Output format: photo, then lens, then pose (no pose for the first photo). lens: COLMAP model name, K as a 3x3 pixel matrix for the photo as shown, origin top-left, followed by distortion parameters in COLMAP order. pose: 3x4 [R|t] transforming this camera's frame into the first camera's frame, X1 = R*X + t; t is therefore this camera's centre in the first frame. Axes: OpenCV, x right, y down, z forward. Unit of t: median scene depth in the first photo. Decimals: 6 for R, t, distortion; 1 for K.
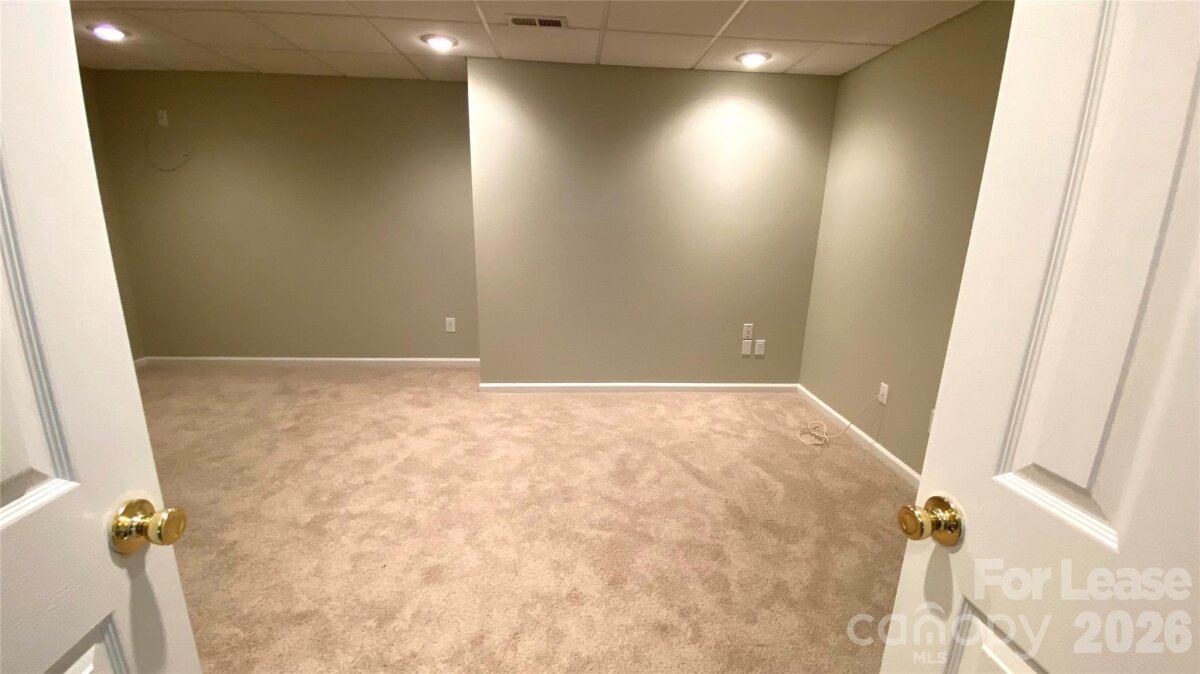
lens RADIAL K [[483.9, 0, 599.9], [0, 483.9, 338.2], [0, 0, 1]] dist [0.018004, -0.016722]
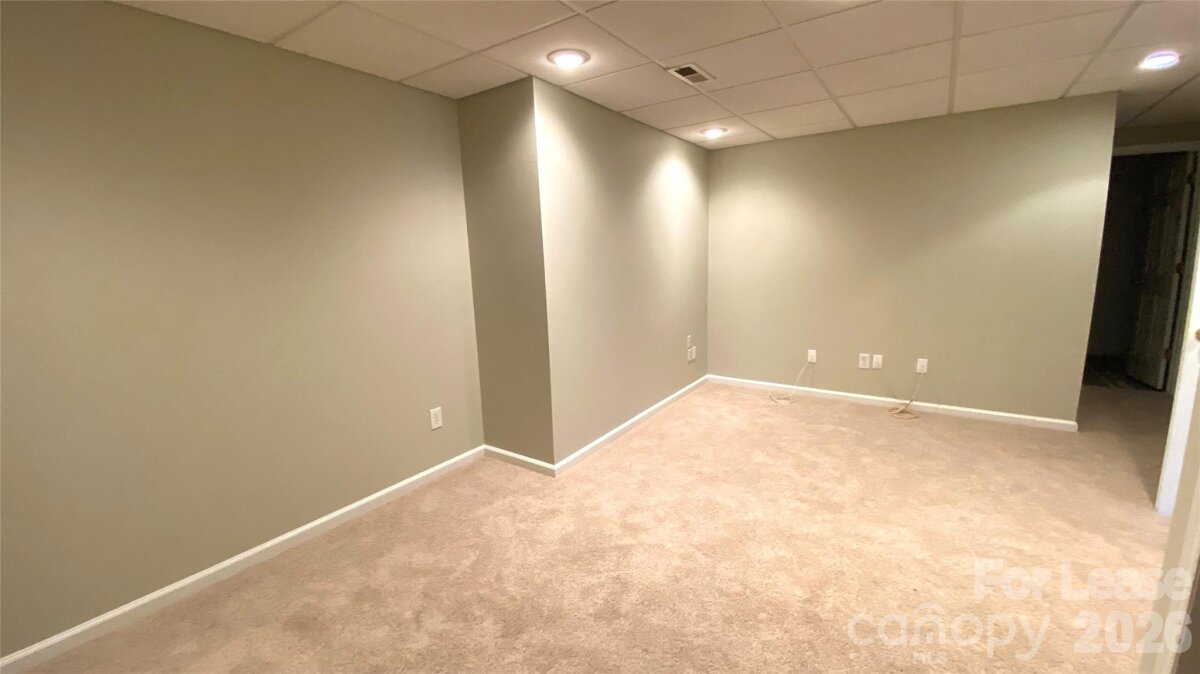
lens RADIAL K [[483.9, 0, 599.9], [0, 483.9, 338.2], [0, 0, 1]] dist [0.018004, -0.016722]
pose [[0.614402, -0.184675, 0.767075, -0.920167], [0.236429, 0.970638, 0.044312, -0.156238], [-0.752736, 0.154134, 0.640025, 0.451161]]
